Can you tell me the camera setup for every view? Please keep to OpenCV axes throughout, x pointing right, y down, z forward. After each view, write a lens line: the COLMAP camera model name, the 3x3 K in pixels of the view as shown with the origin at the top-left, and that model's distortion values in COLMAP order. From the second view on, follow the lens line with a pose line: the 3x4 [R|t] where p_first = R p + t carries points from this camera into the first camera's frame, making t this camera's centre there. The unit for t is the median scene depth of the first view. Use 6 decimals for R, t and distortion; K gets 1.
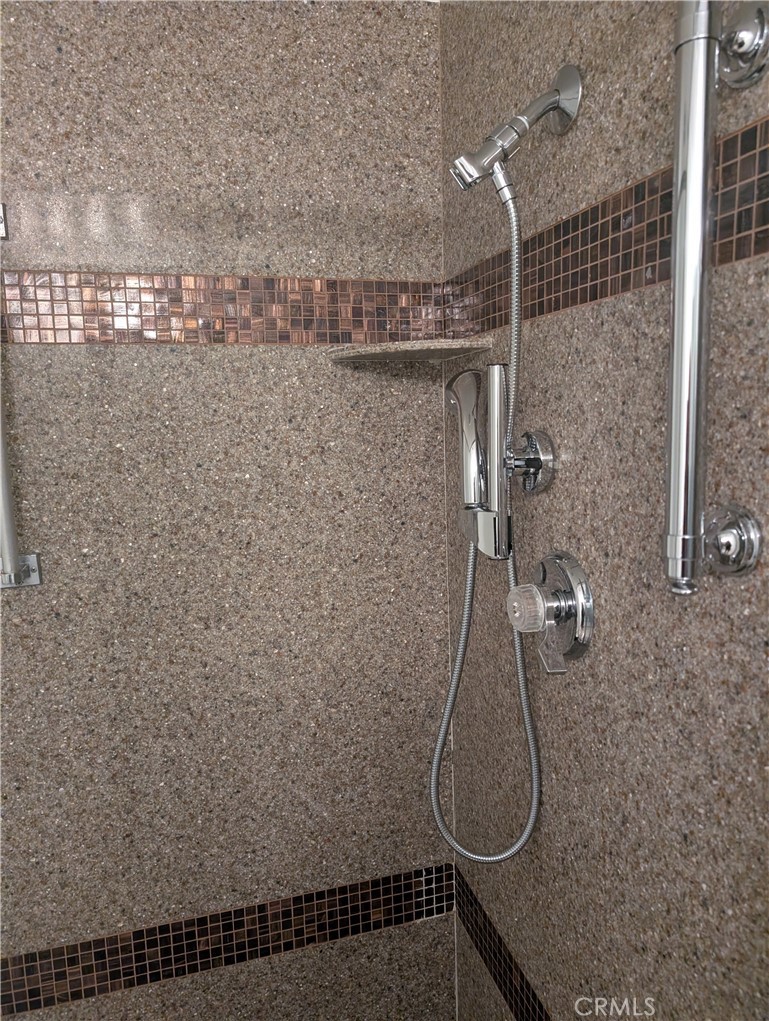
lens RADIAL K [[735.1, 0, 385.5], [0, 735.1, 511.6], [0, 0, 1]] dist [0.007931, -0.001098]
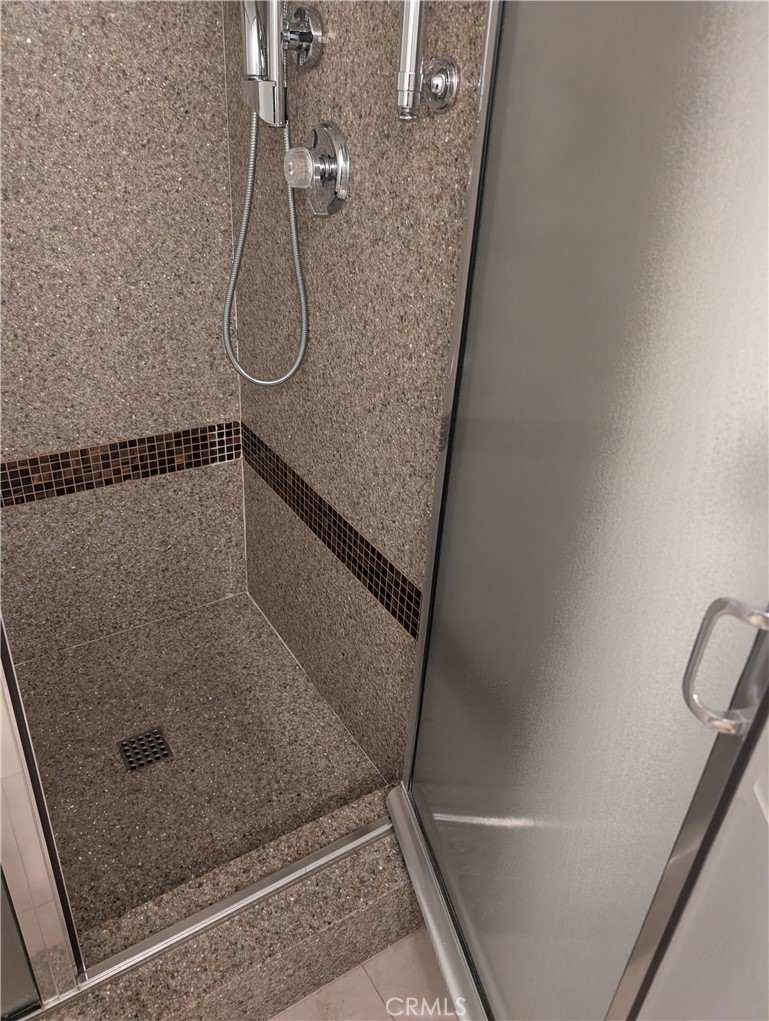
lens RADIAL K [[735.1, 0, 374.8], [0, 735.1, 485.2], [0, 0, 1]] dist [0.007931, -0.001098]
pose [[0.958397, -0.063537, 0.278278, -0.050724], [-0.045506, 0.928432, 0.368704, 0.121215], [-0.281788, -0.366028, 0.886915, -0.259586]]
